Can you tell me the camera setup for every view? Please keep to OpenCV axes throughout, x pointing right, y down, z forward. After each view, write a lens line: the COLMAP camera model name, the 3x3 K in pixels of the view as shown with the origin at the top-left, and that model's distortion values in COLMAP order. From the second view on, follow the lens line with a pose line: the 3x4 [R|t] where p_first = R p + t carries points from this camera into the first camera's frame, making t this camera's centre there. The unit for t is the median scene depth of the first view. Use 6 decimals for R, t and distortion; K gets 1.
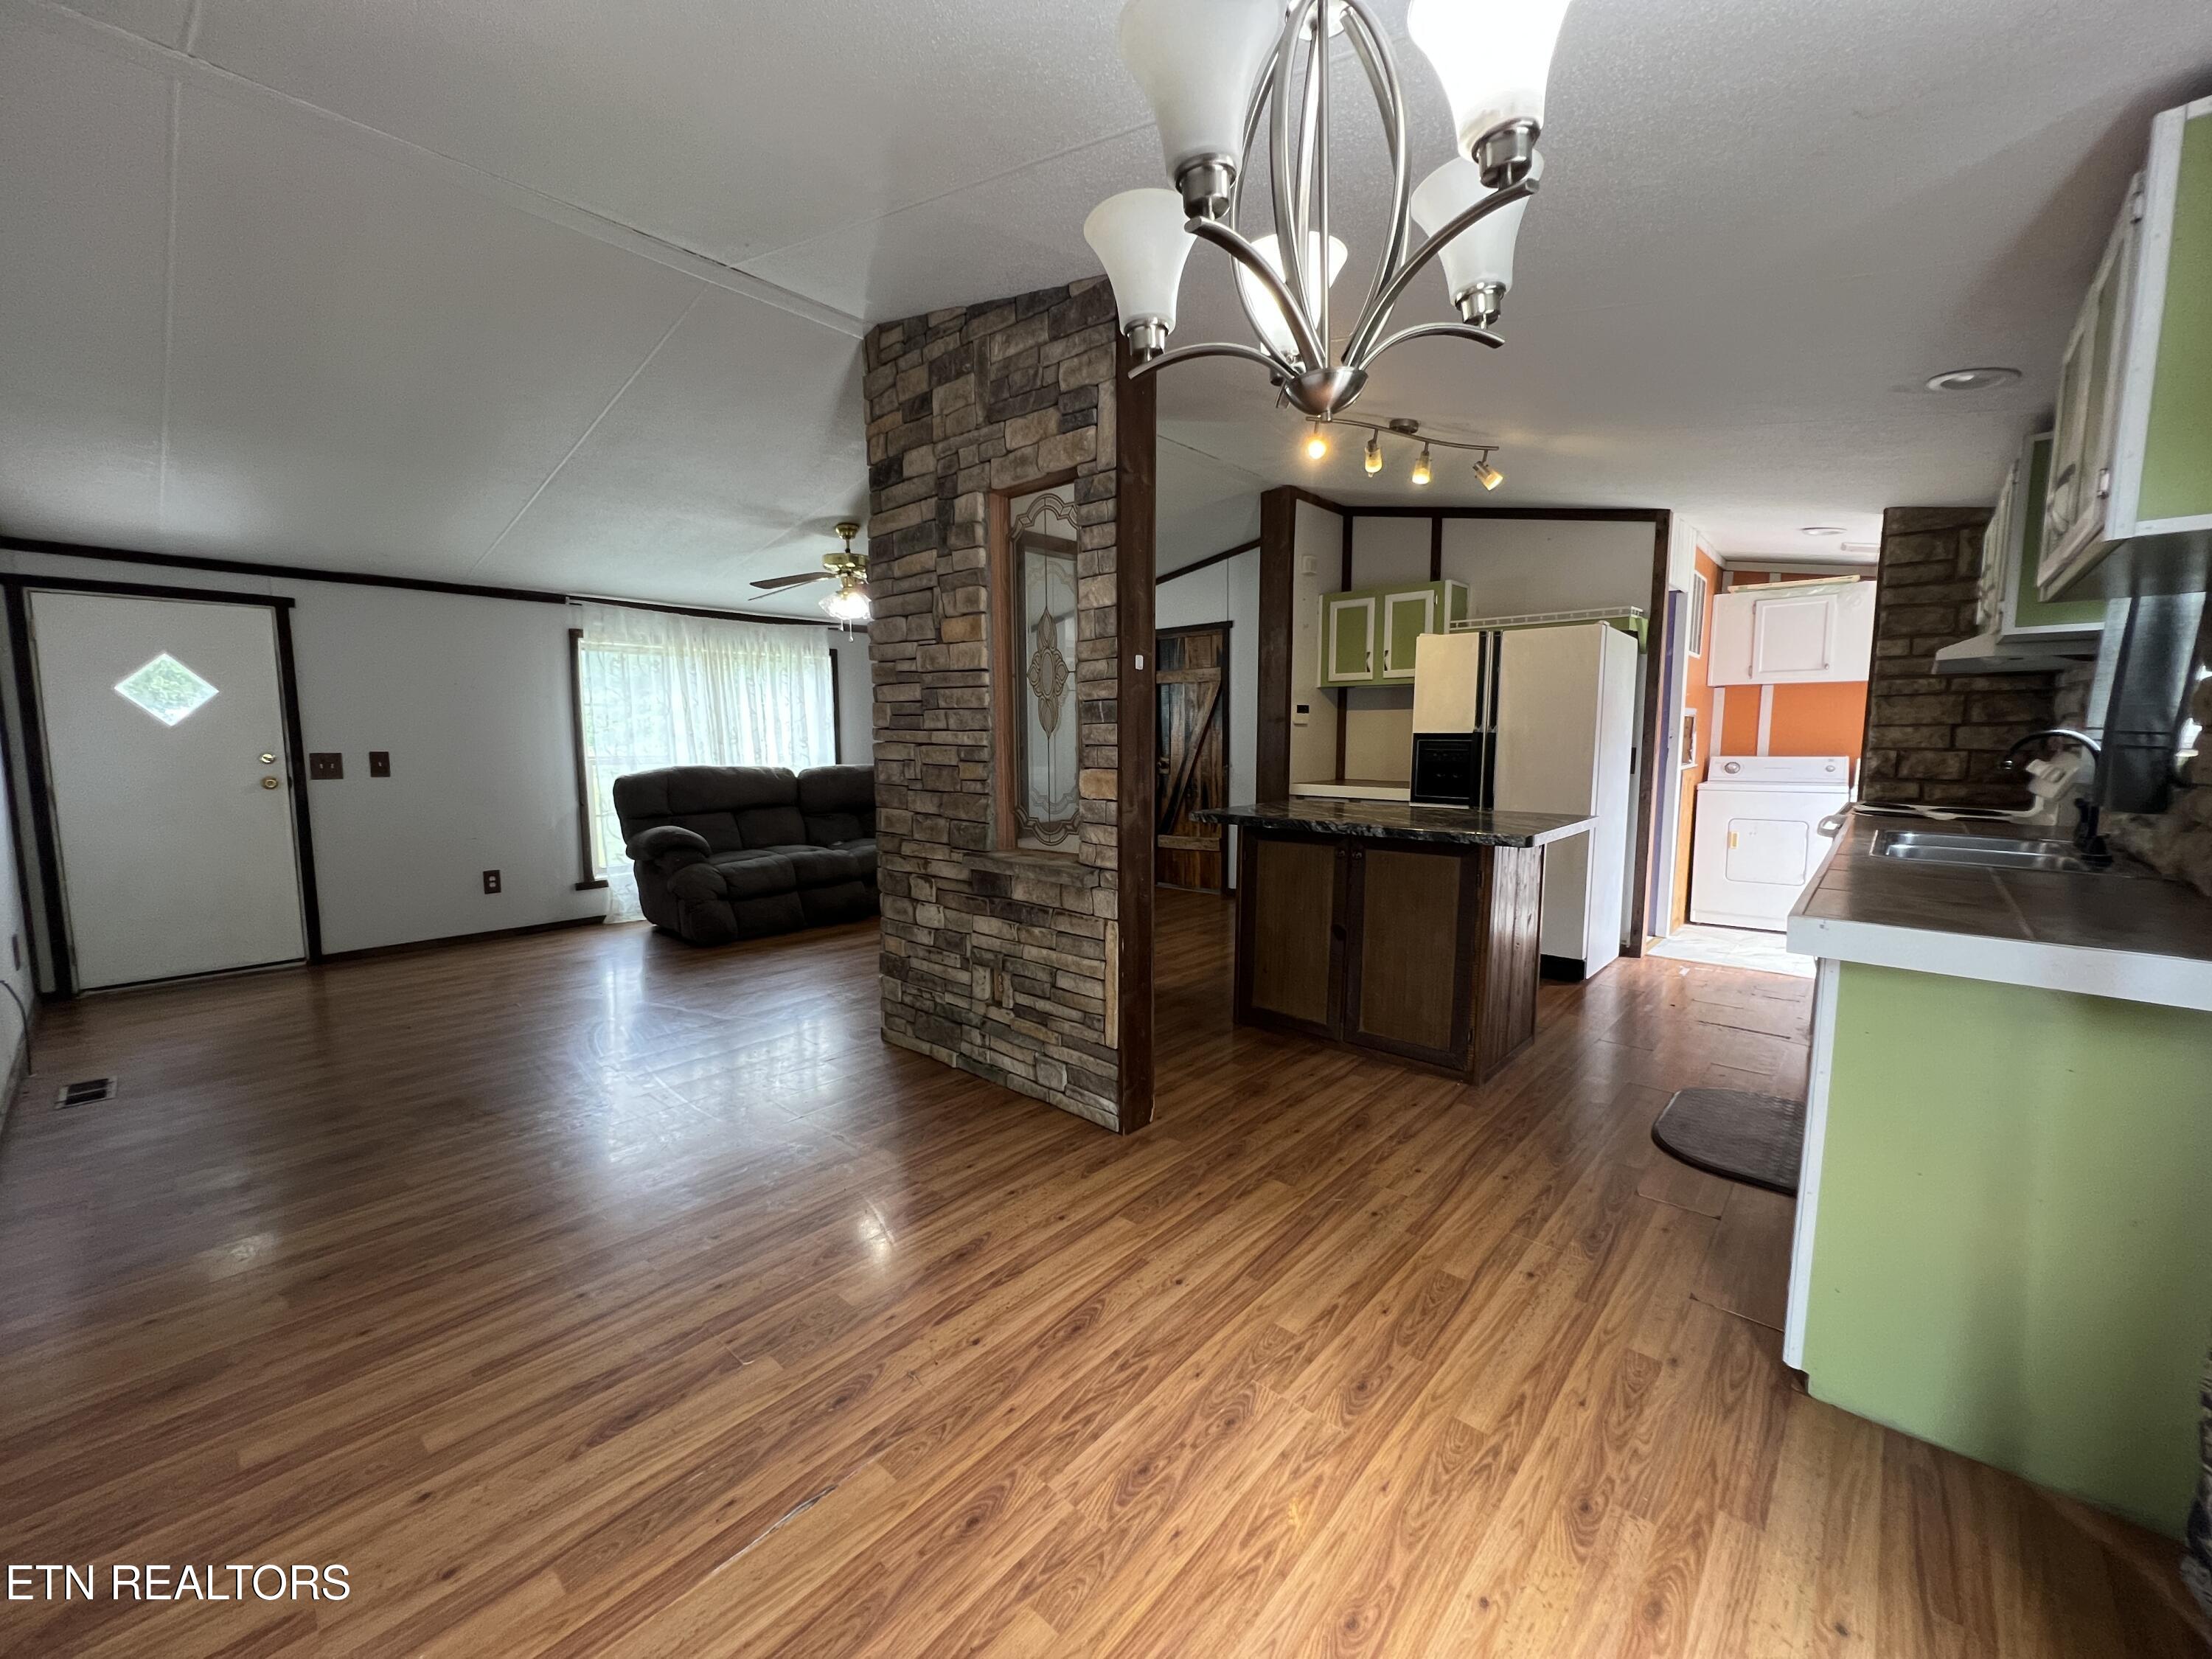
lens RADIAL K [[885.5, 0, 1106.0], [0, 885.5, 829.5], [0, 0, 1]] dist [-0.002888, -0.000199]
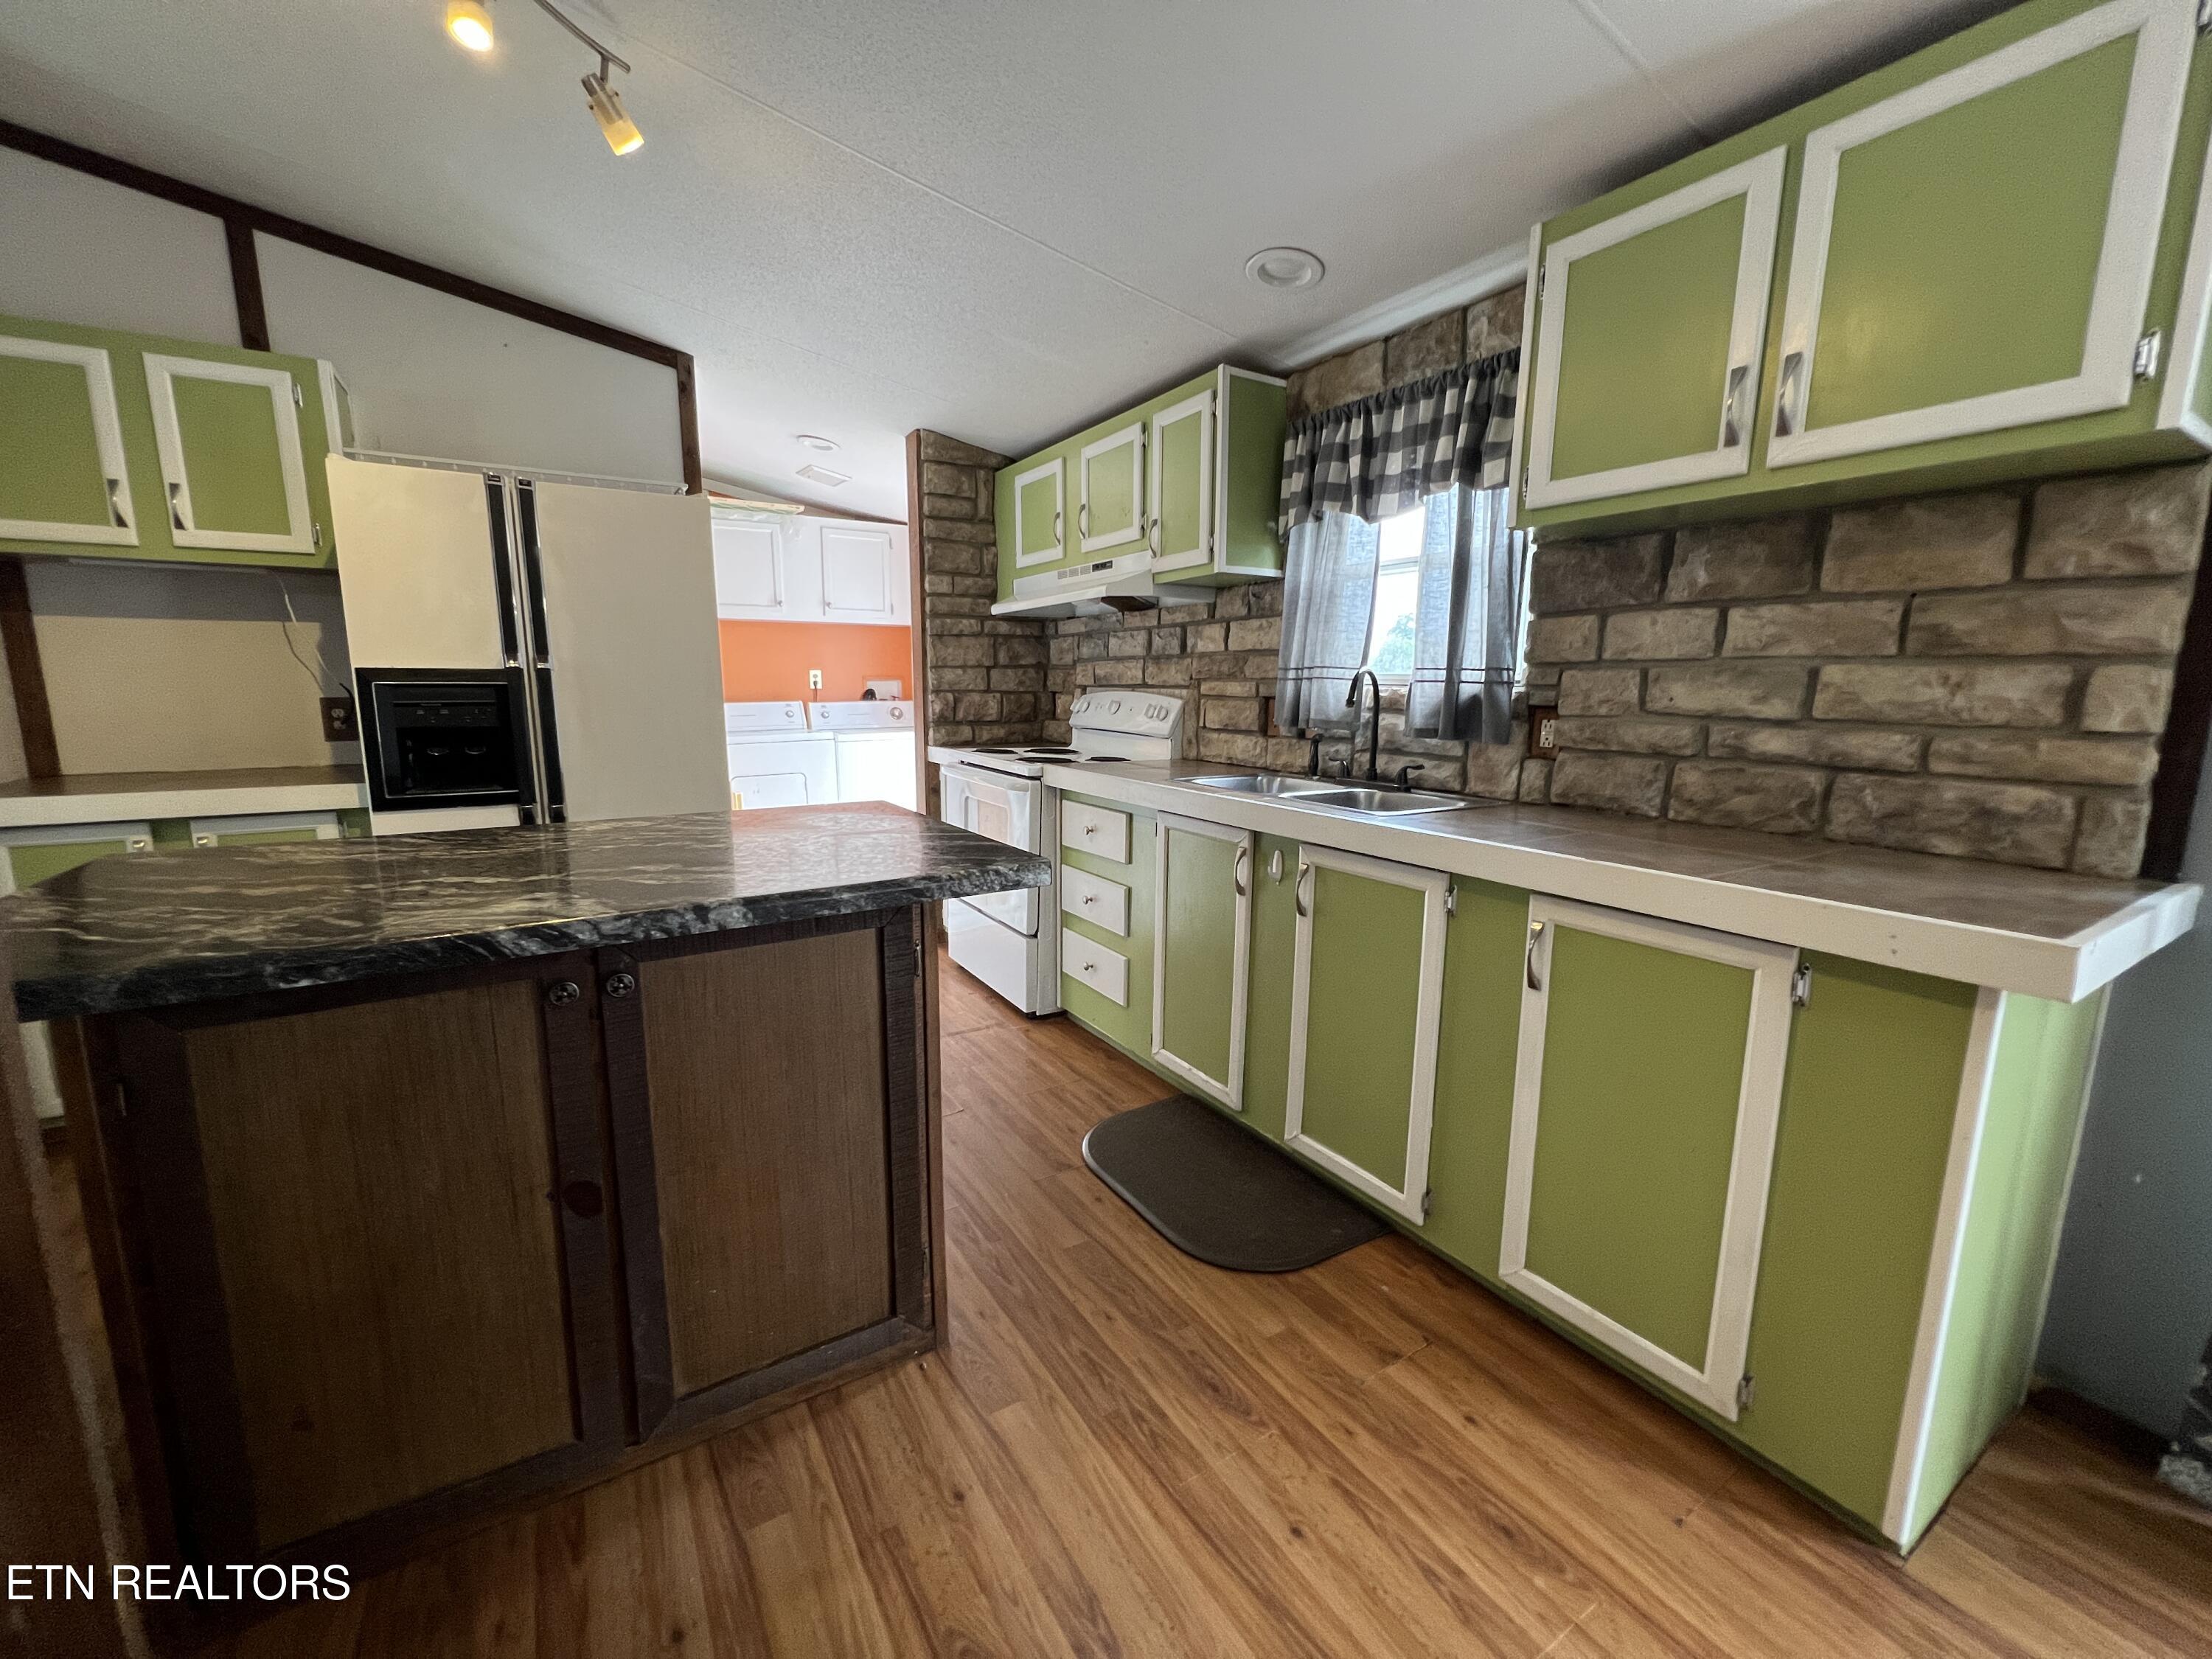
lens RADIAL K [[885.5, 0, 1106.0], [0, 885.5, 829.5], [0, 0, 1]] dist [-0.002888, -0.000199]
pose [[0.284054, -0.154948, 0.946205, -0.000738], [0.100615, 0.986224, 0.131296, -0.052615], [-0.953515, 0.057907, 0.295731, 0.565087]]
